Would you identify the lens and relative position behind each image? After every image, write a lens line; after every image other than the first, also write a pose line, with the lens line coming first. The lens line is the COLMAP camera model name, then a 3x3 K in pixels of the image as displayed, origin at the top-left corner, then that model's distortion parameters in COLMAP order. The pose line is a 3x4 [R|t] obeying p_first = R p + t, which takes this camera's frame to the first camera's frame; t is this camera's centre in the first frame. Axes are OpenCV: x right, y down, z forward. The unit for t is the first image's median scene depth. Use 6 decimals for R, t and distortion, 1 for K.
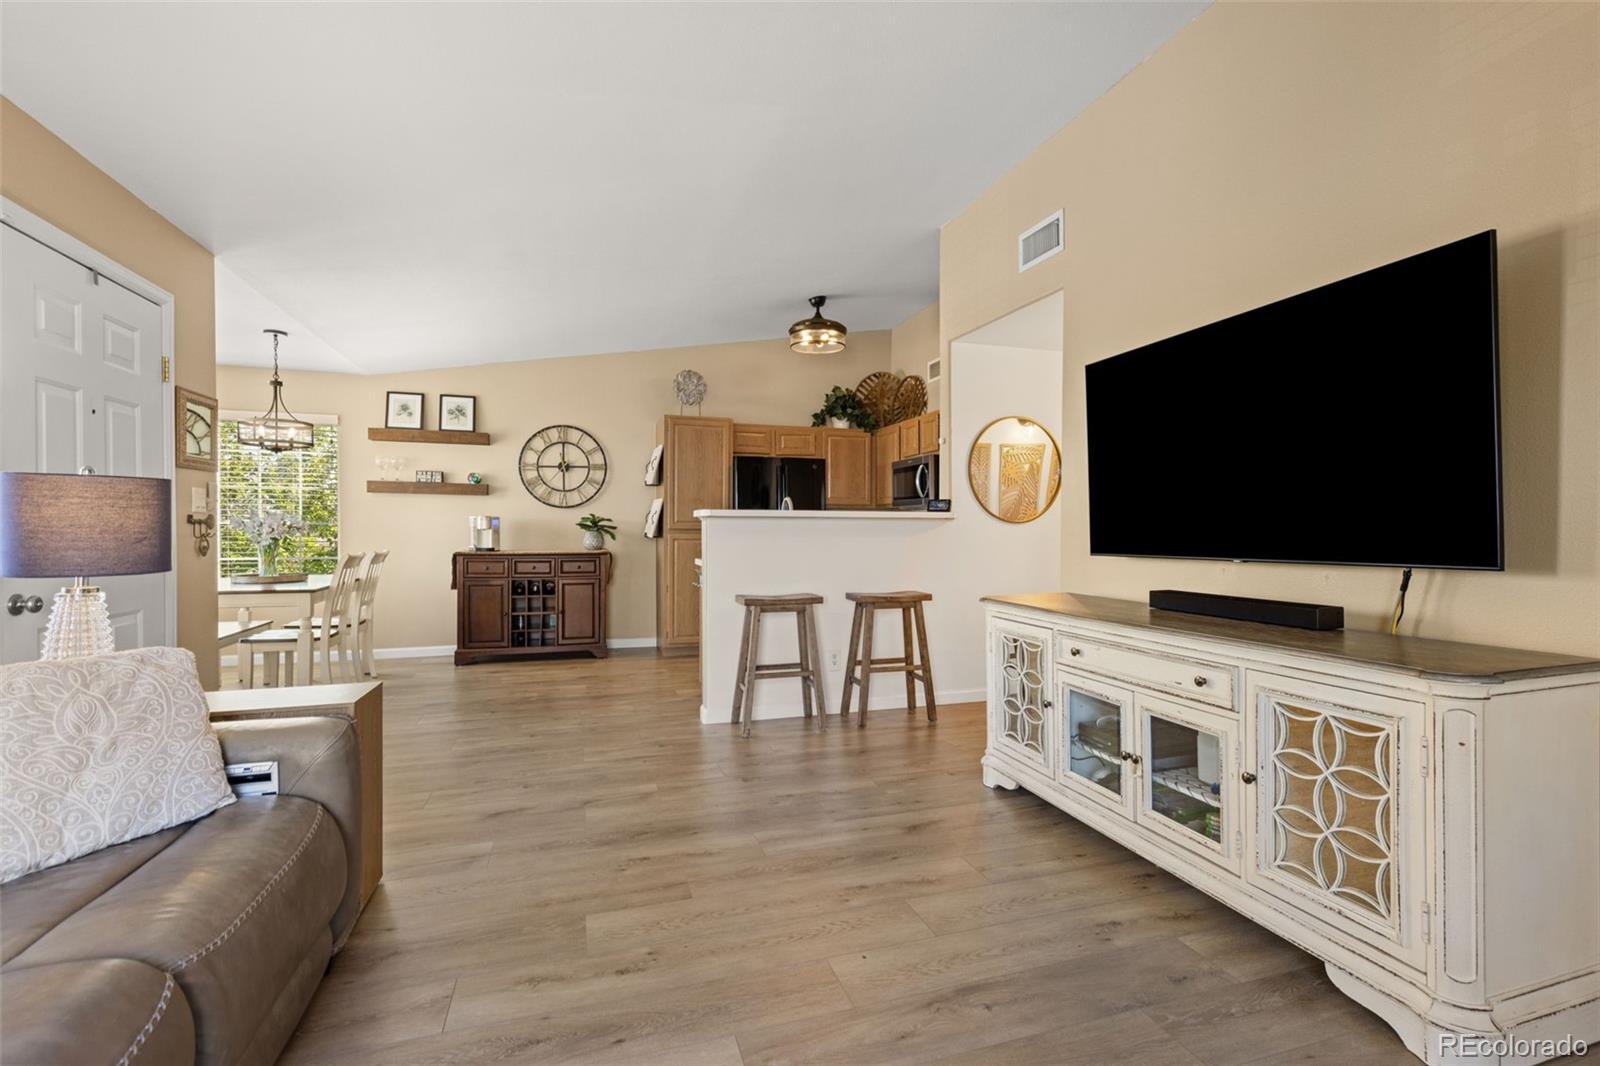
lens RADIAL K [[718.7, 0, 810.4], [0, 718.7, 529.5], [0, 0, 1]] dist [0.004327, 0.000361]
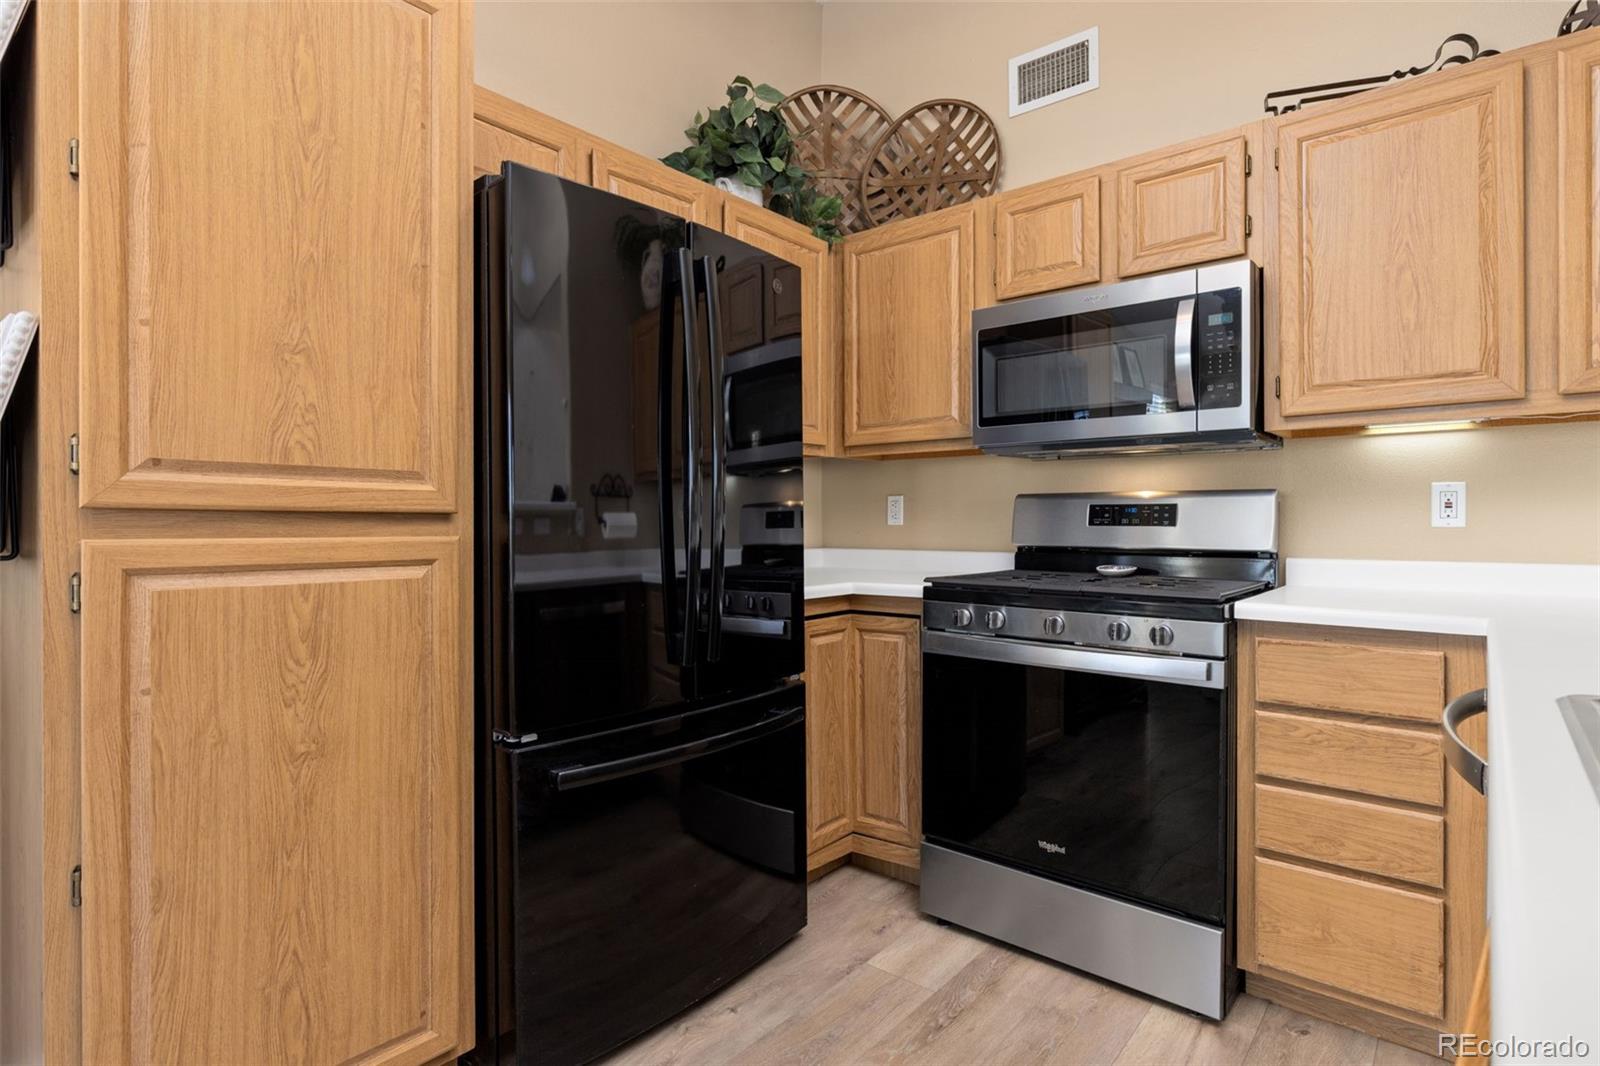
lens RADIAL K [[805.6, 0, 807.1], [0, 805.6, 525.2], [0, 0, 1]] dist [-0.003888, -0.000815]
pose [[0.841628, -0.003592, 0.540046, -0.403528], [0.001272, 0.999988, 0.004669, 0.007192], [-0.540056, -0.003243, 0.841623, 1.950770]]
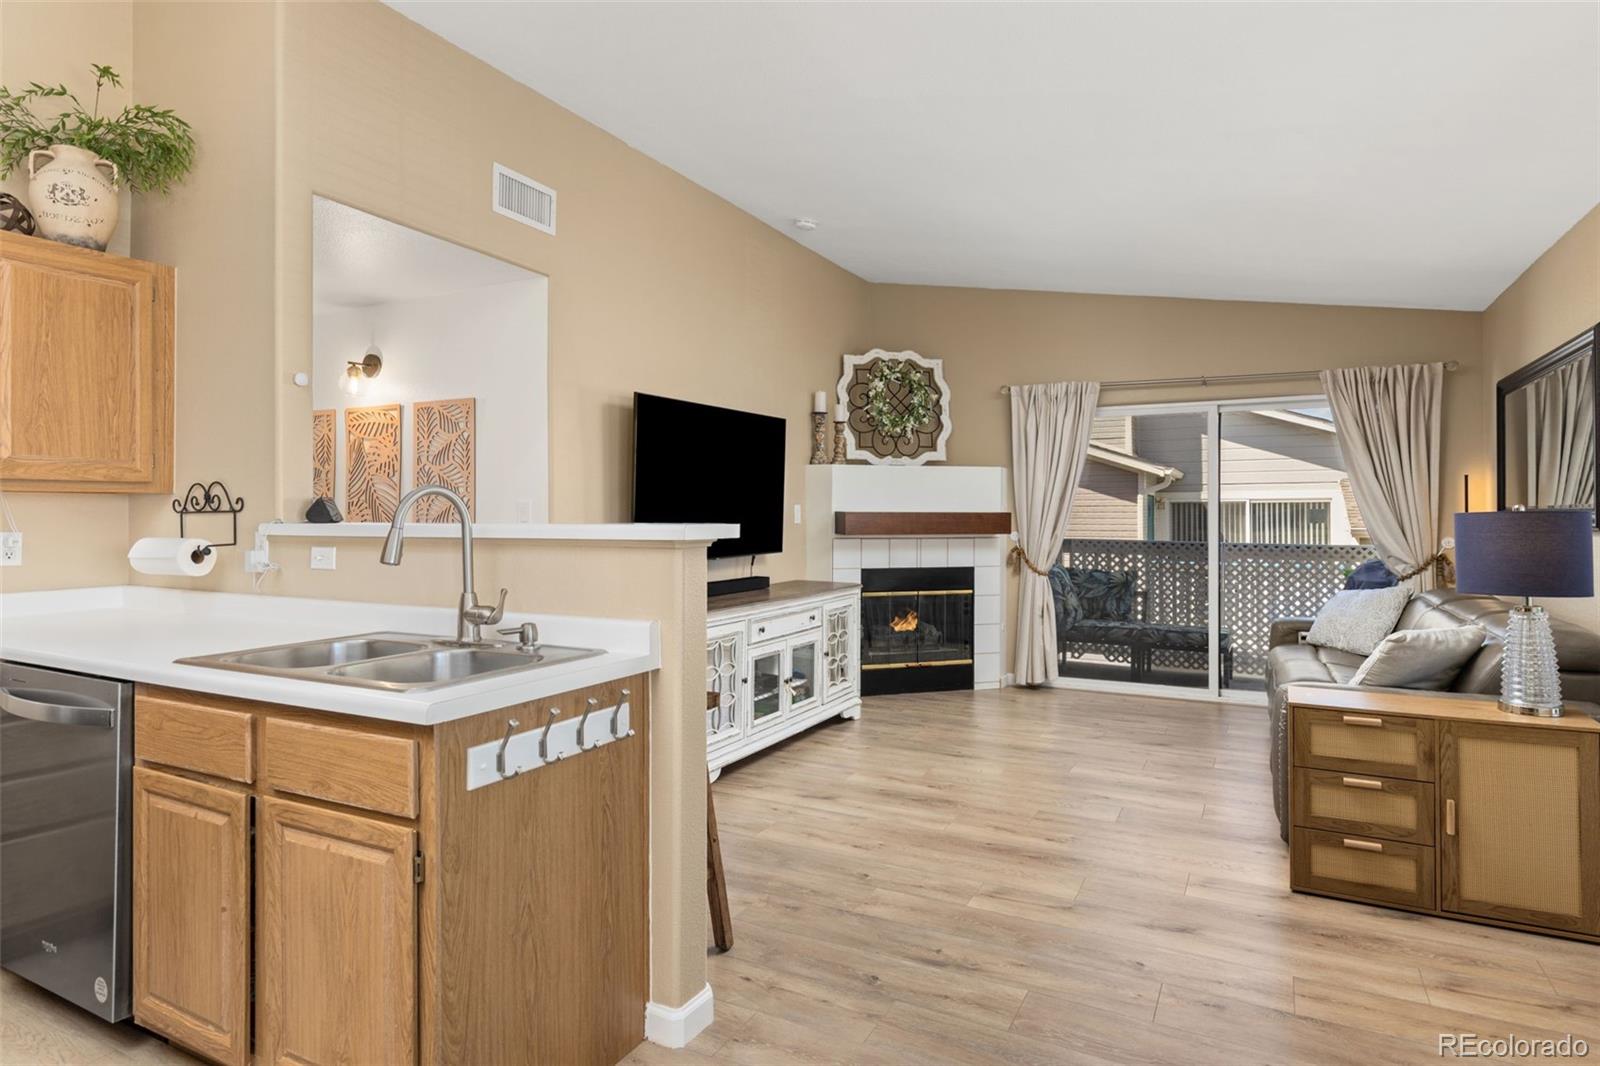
lens RADIAL K [[890.1, 0, 803.1], [0, 890.1, 502.3], [0, 0, 1]] dist [0.002796, 0.000681]
pose [[-0.699382, 0.012300, 0.714643, -0.948955], [0.002769, 0.999891, -0.014499, -0.051945], [-0.714743, -0.008162, -0.699339, 2.219850]]
